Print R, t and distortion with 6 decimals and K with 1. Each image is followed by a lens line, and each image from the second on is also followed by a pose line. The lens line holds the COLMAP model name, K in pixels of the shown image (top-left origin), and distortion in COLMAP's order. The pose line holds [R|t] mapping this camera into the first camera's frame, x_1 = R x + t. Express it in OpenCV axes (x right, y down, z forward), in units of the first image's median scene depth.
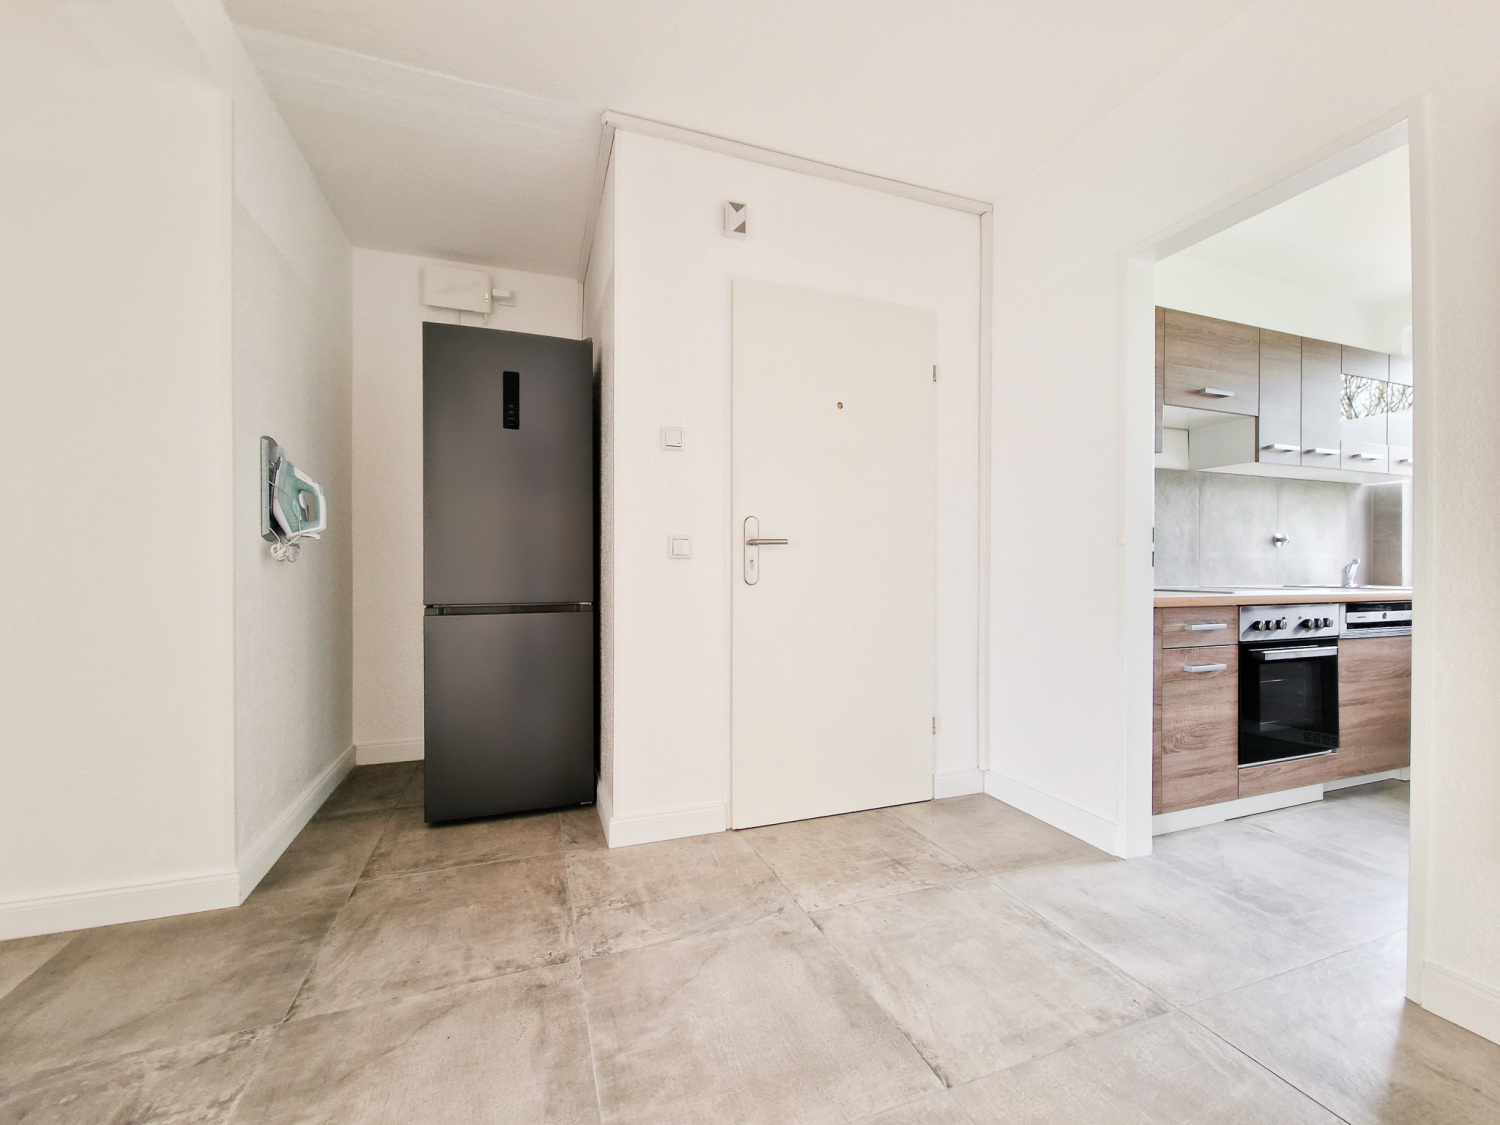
lens RADIAL K [[614.9, 0, 753.4], [0, 614.9, 568.3], [0, 0, 1]] dist [-0.000745, -0.000051]
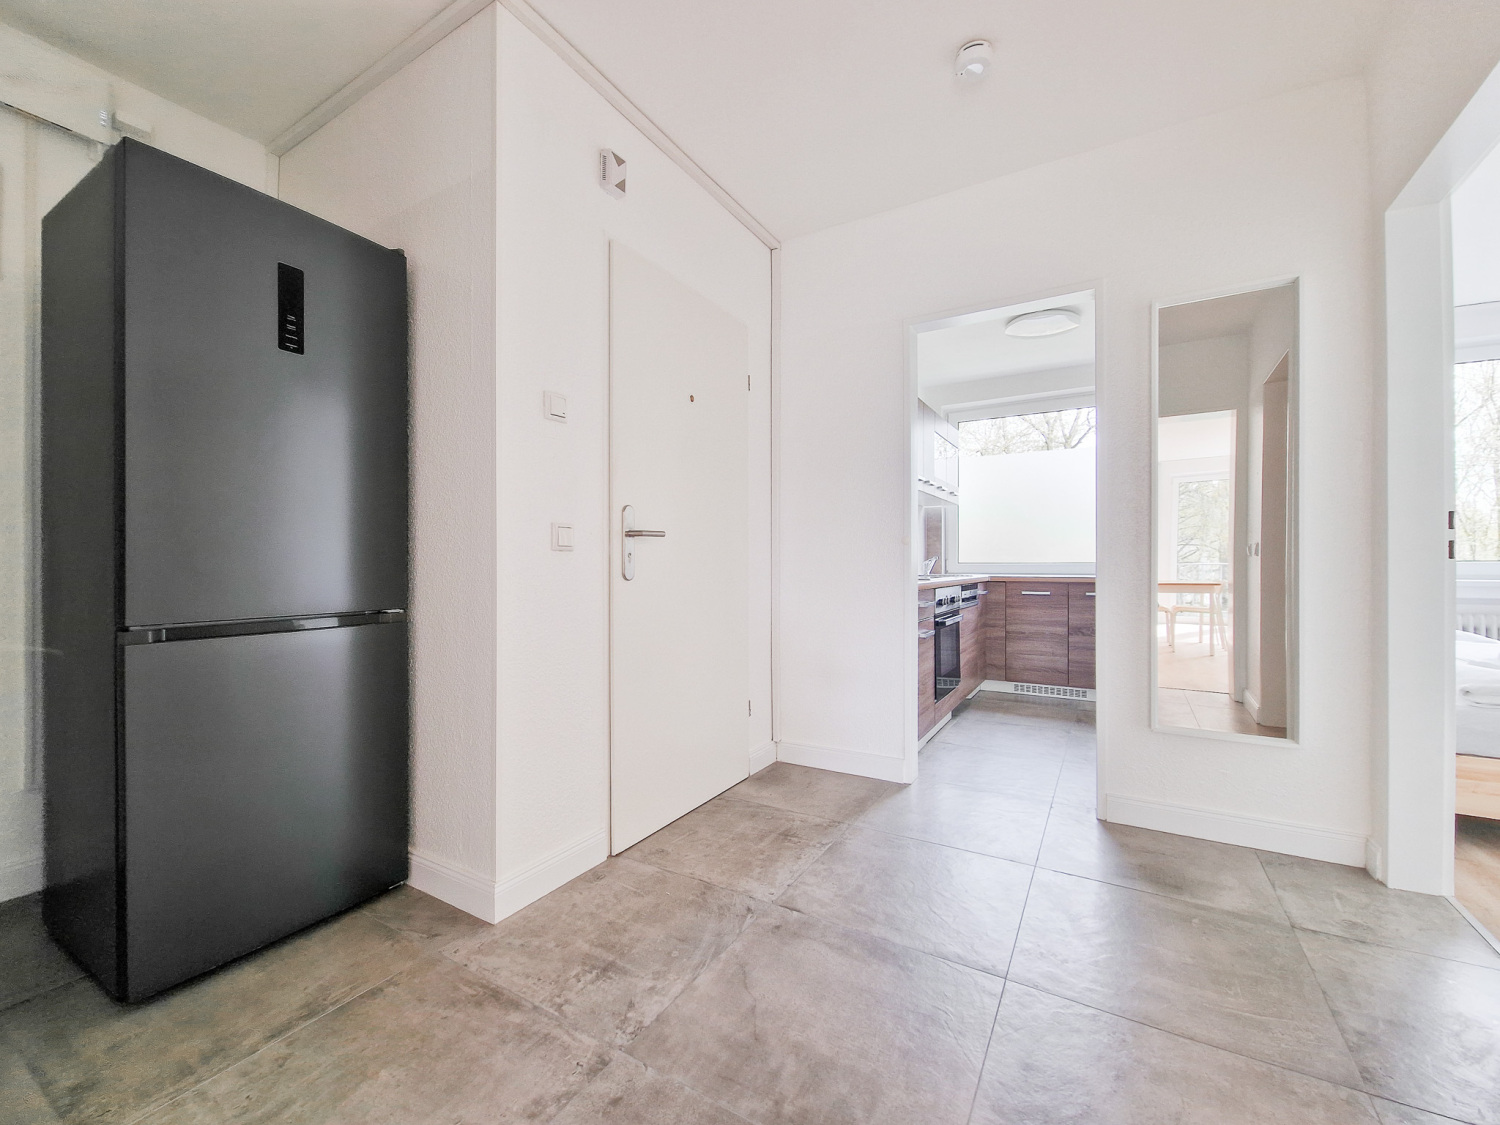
lens RADIAL K [[612.4, 0, 745.6], [0, 612.4, 564.1], [0, 0, 1]] dist [-0.001126, -0.000722]
pose [[0.776918, -0.003929, 0.629589, -0.480678], [0.006805, 0.999975, -0.002156, 0.006256], [-0.629564, 0.005960, 0.776925, 0.204699]]
